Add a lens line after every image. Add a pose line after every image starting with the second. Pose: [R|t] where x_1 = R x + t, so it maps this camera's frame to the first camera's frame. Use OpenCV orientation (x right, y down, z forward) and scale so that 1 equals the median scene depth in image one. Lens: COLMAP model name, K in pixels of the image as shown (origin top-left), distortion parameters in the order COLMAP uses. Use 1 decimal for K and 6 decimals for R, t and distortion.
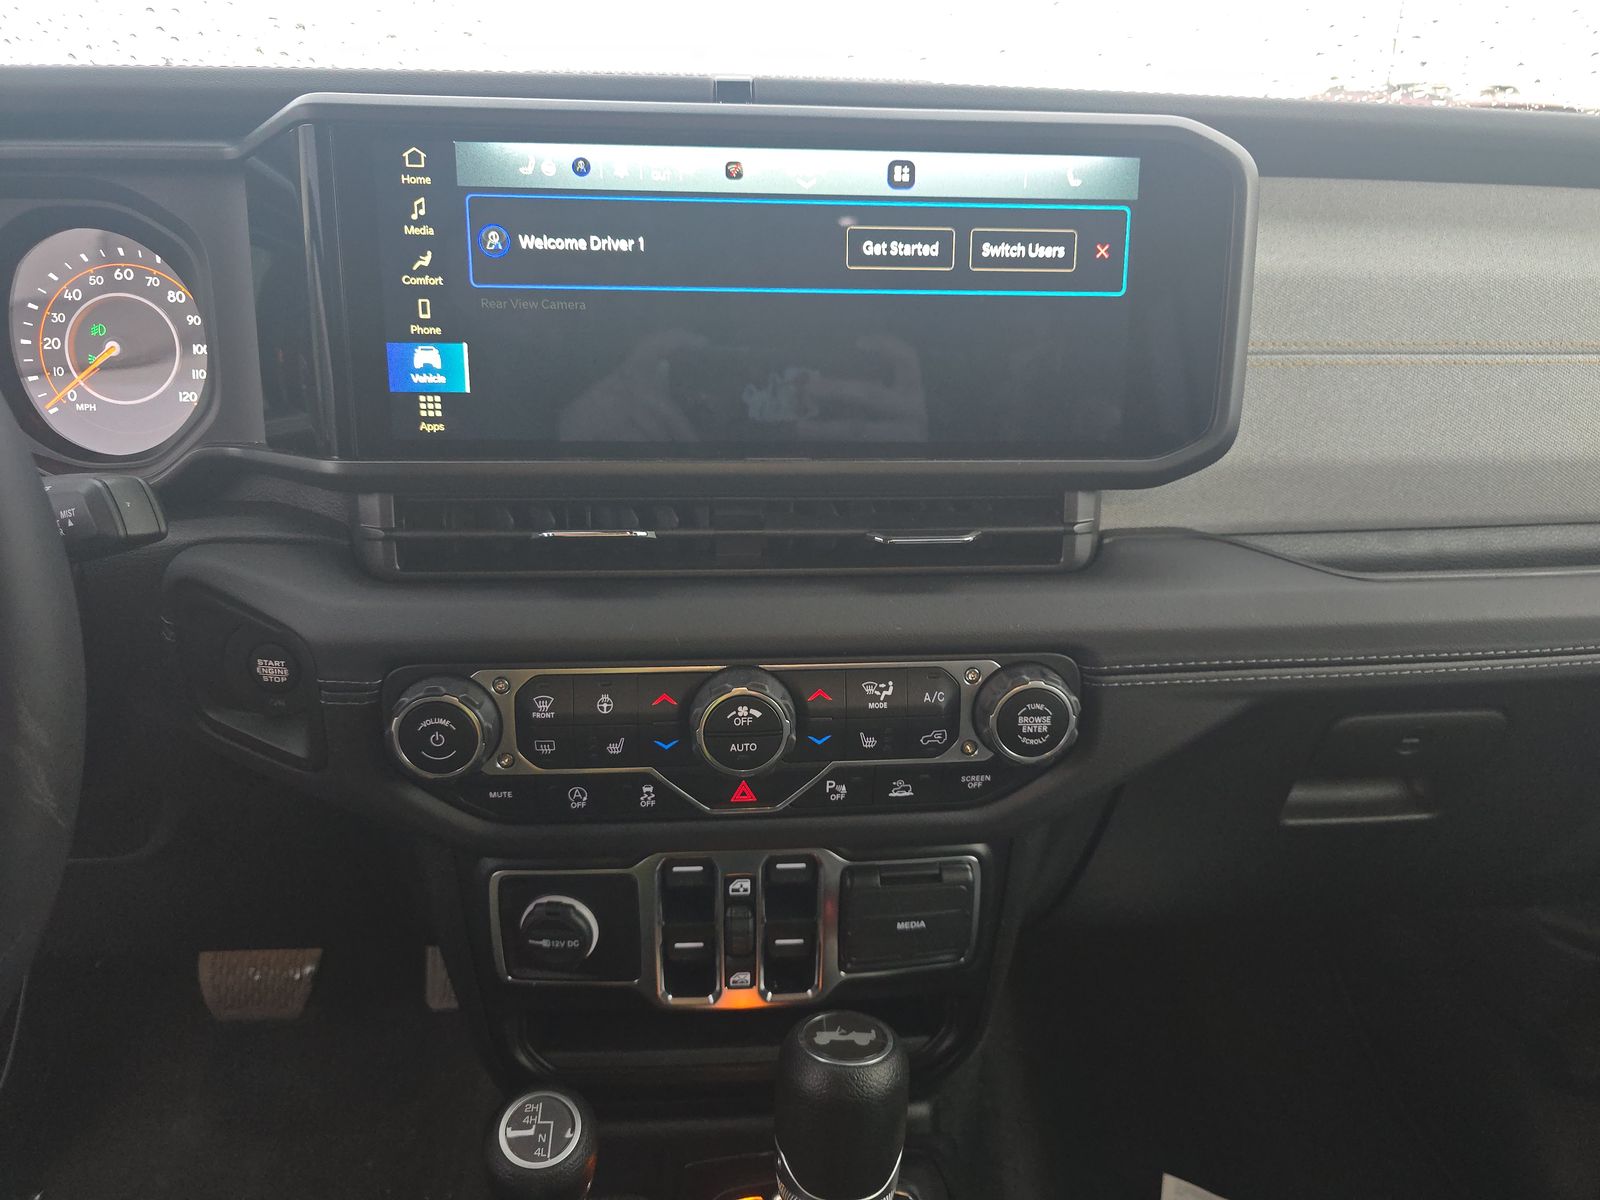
lens RADIAL K [[1075.4, 0, 798.8], [0, 1075.4, 574.8], [0, 0, 1]] dist [0.026626, -0.005336]
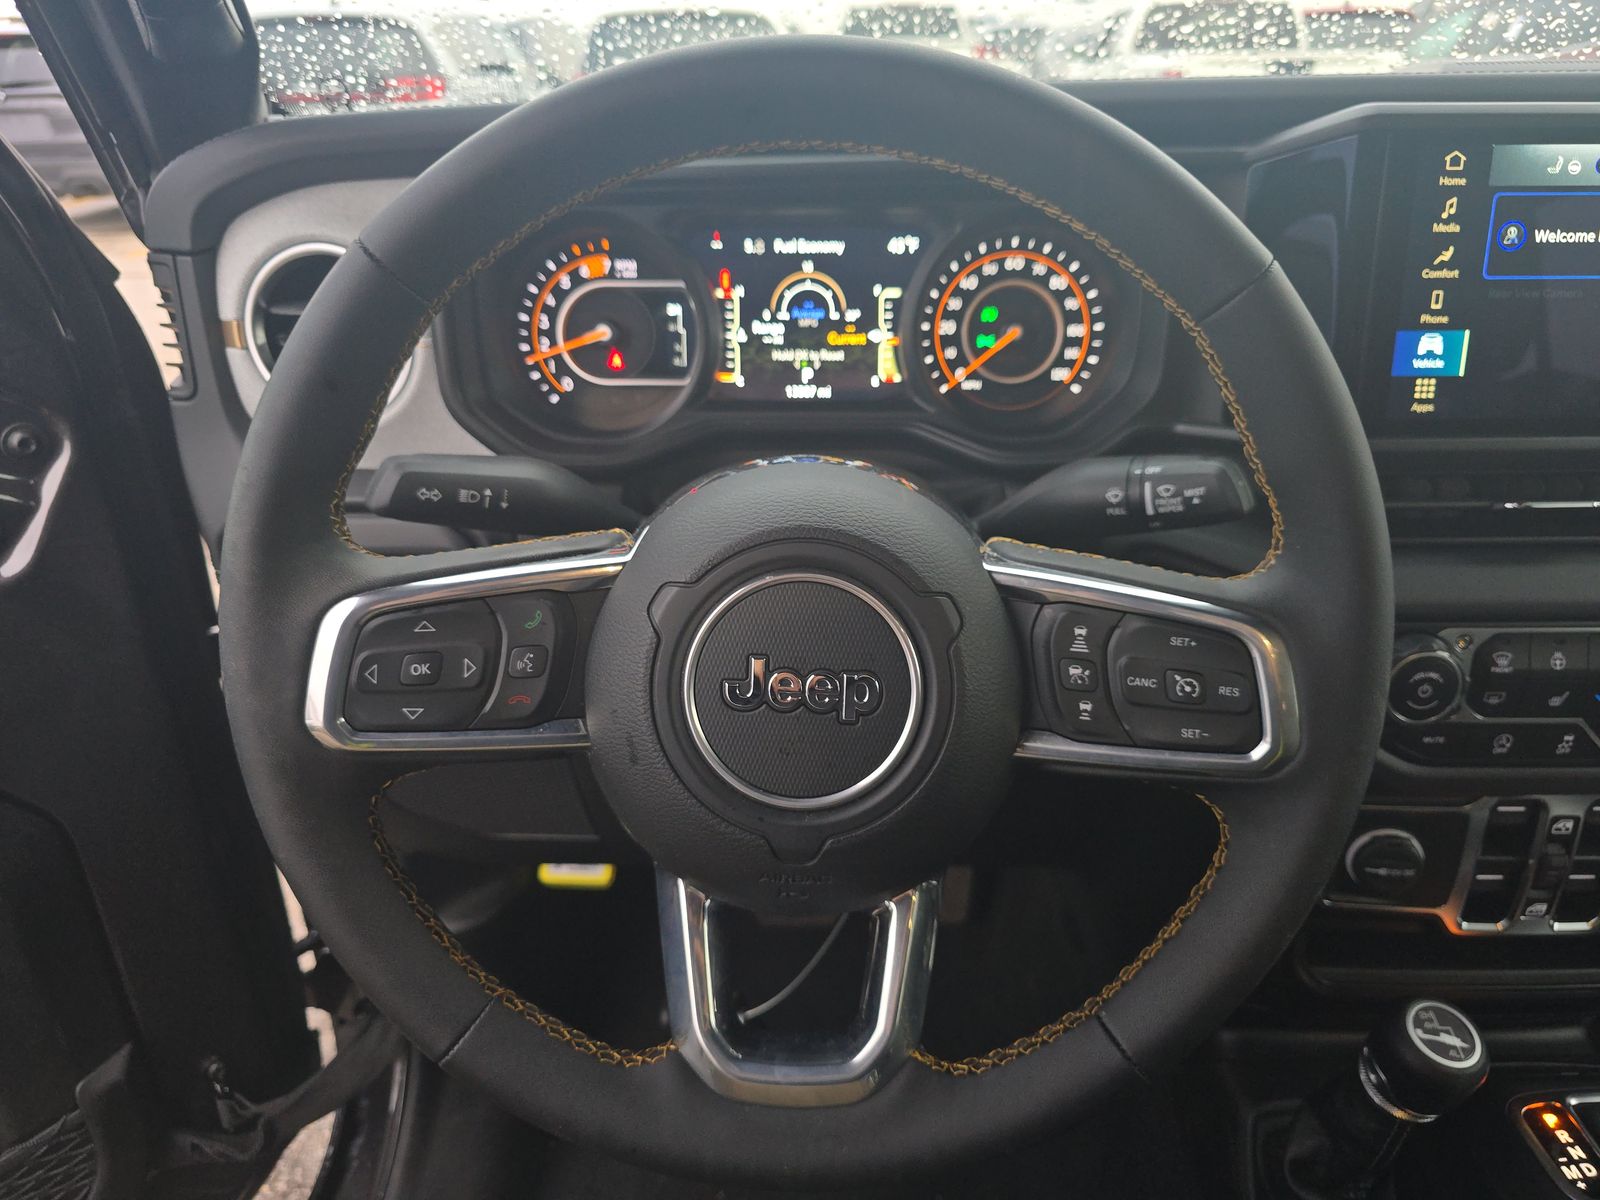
lens RADIAL K [[1094.2, 0, 809.3], [0, 1094.2, 571.2], [0, 0, 1]] dist [0.056603, -0.049197]
pose [[0.998207, 0.007870, -0.059333, -0.874564], [-0.004186, 0.998069, 0.061970, -0.037624], [0.059706, -0.061611, 0.996313, -0.165890]]
